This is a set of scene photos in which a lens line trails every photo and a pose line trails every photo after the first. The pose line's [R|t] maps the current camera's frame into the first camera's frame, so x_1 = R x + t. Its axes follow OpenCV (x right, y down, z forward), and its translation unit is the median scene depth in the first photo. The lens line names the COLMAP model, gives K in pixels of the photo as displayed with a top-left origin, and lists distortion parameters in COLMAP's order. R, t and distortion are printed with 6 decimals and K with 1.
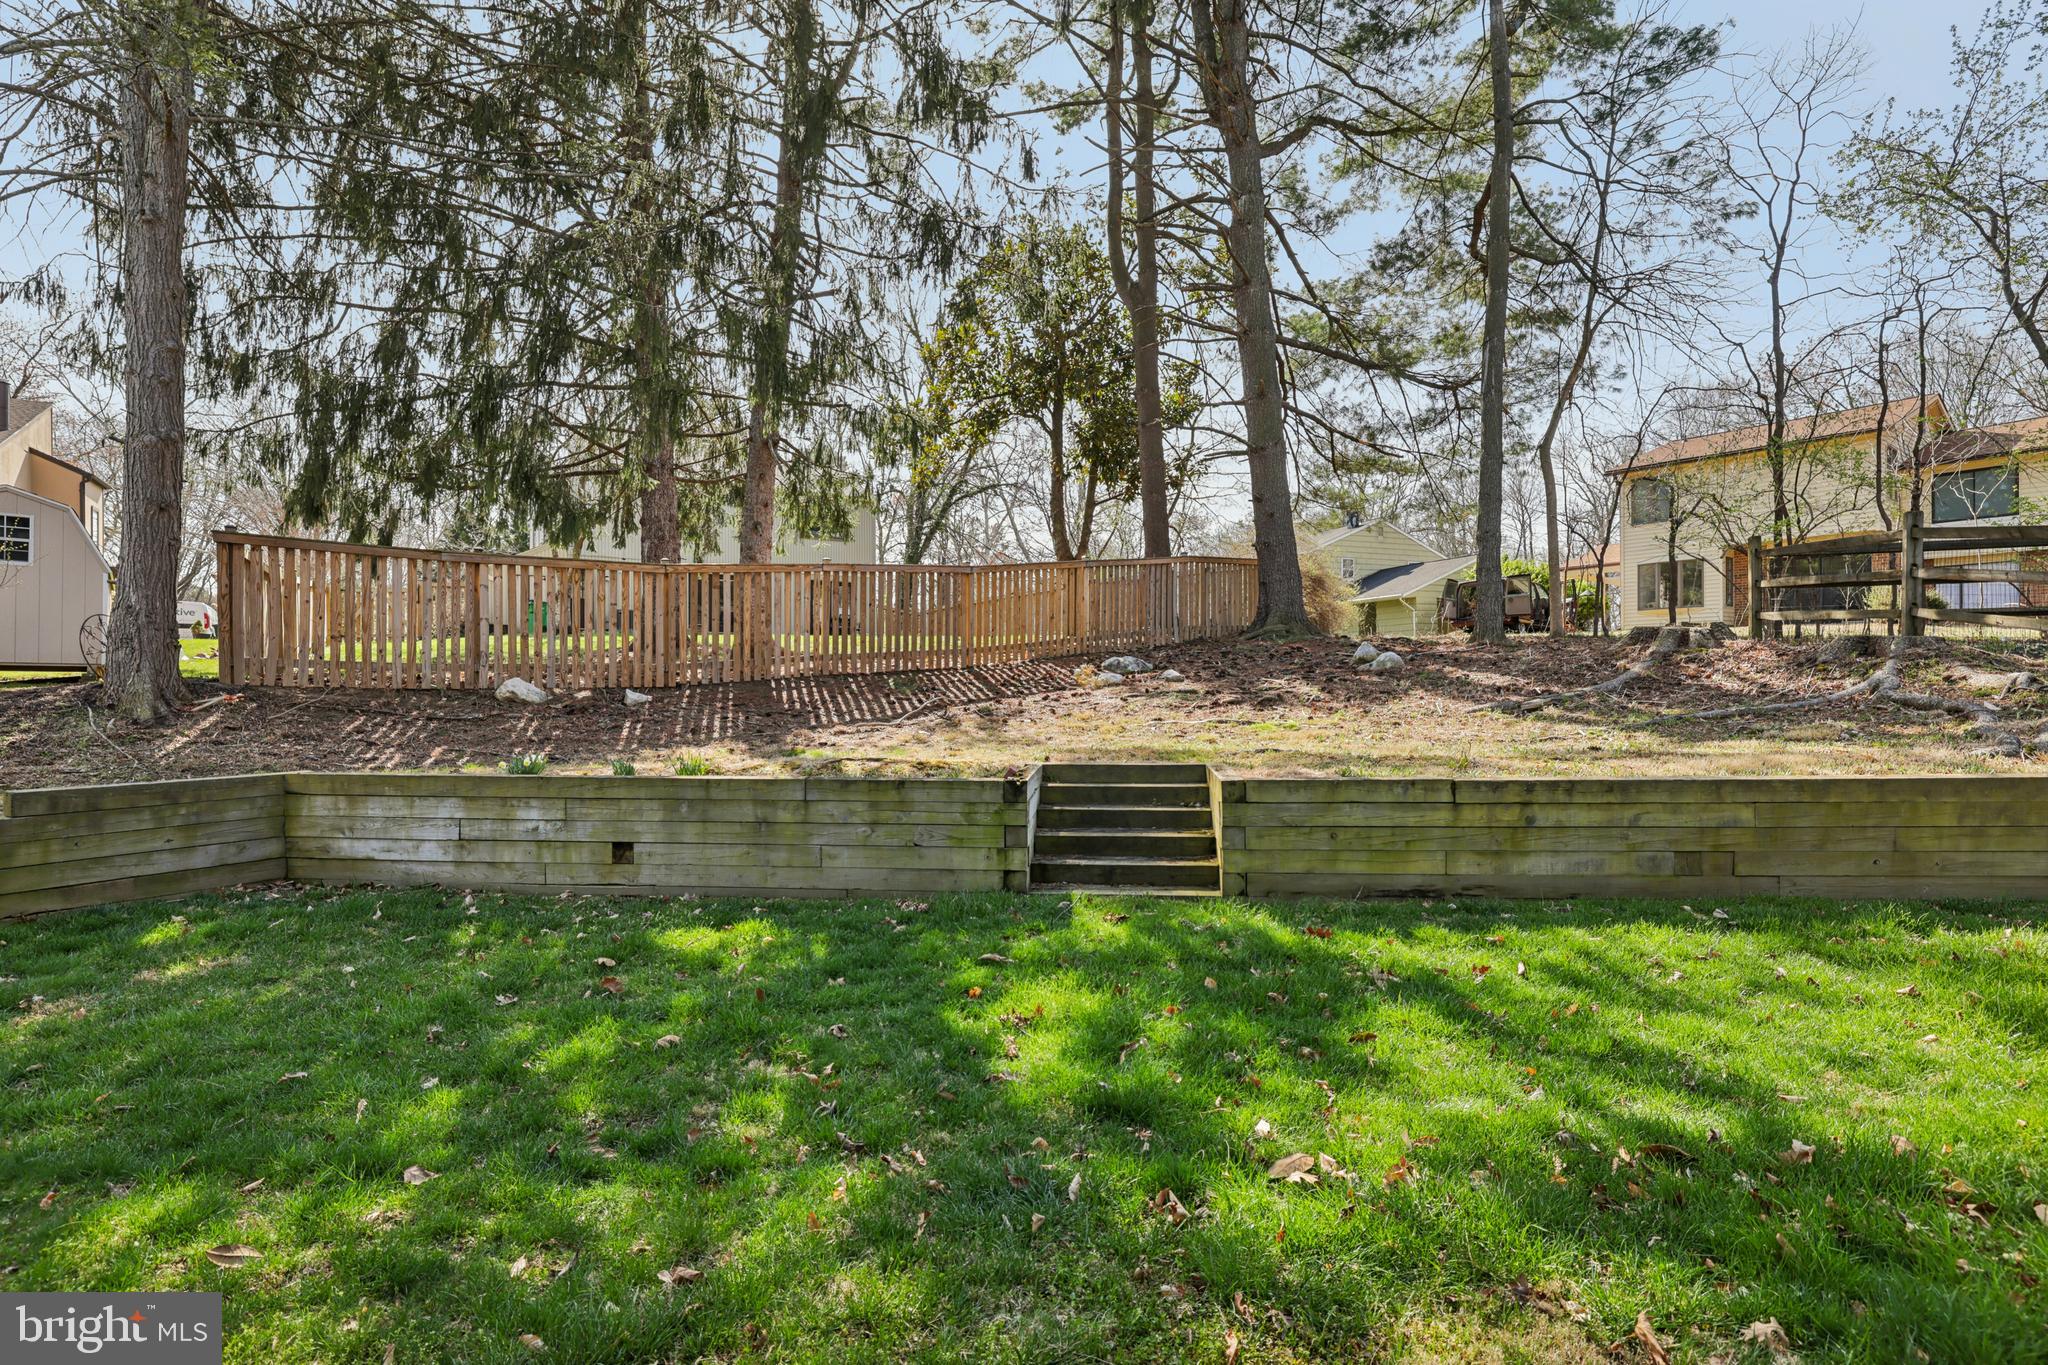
lens RADIAL K [[984.8, 0, 1020.2], [0, 984.8, 695.8], [0, 0, 1]] dist [0.000726, 0.001277]
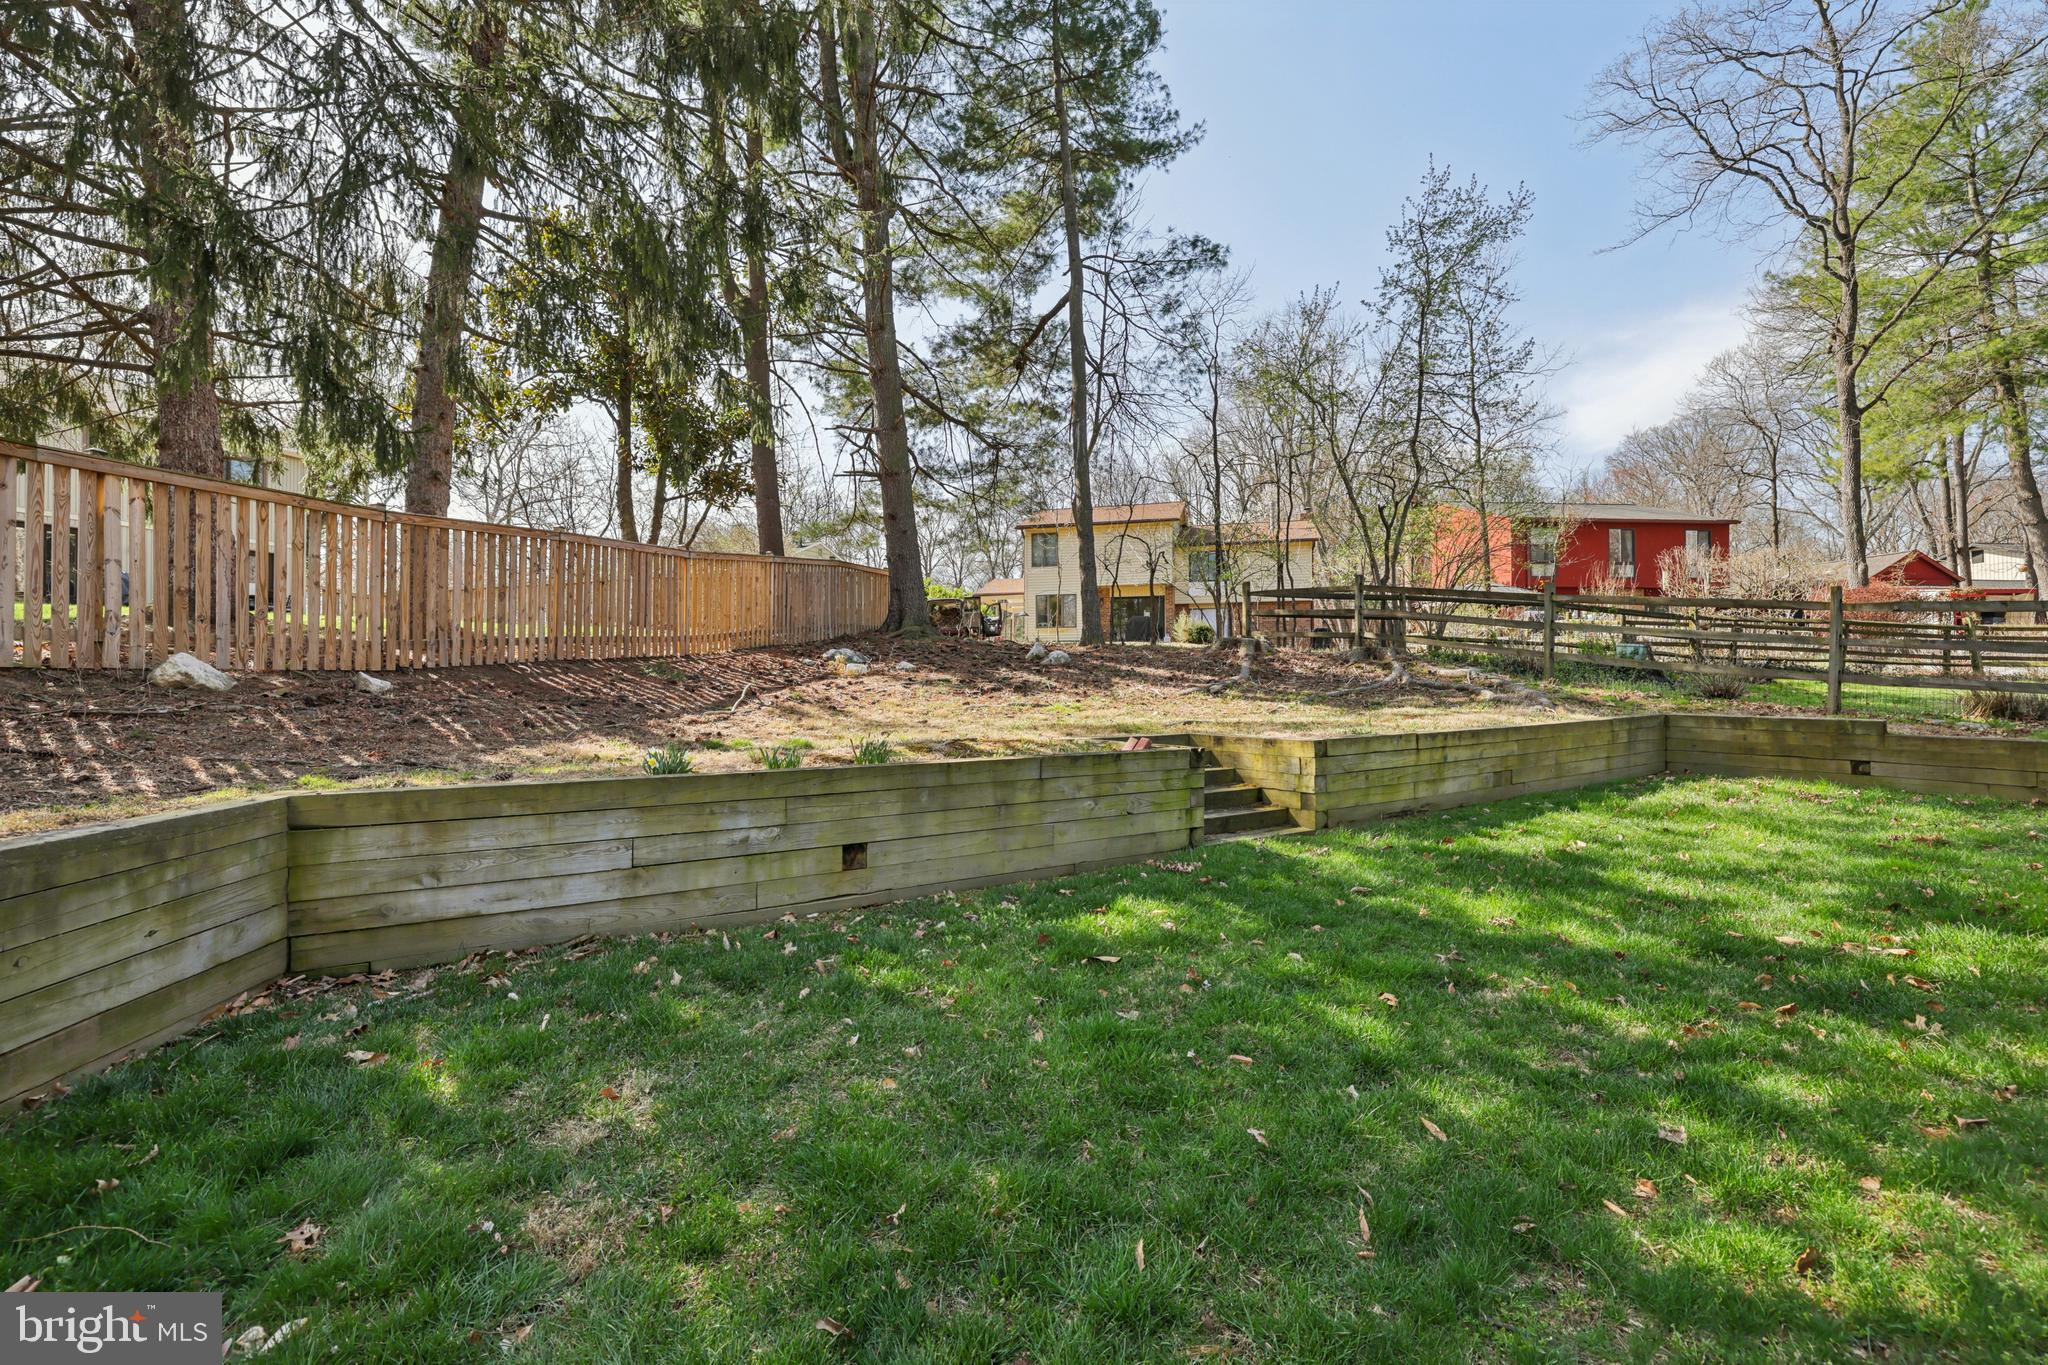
lens RADIAL K [[873.7, 0, 1009.6], [0, 873.7, 683.0], [0, 0, 1]] dist [0.005169, -0.000738]
pose [[0.776562, 0.003371, 0.630031, -0.747921], [0.006419, 0.999891, -0.013261, 0.020602], [-0.630008, 0.014342, 0.776456, 0.319666]]
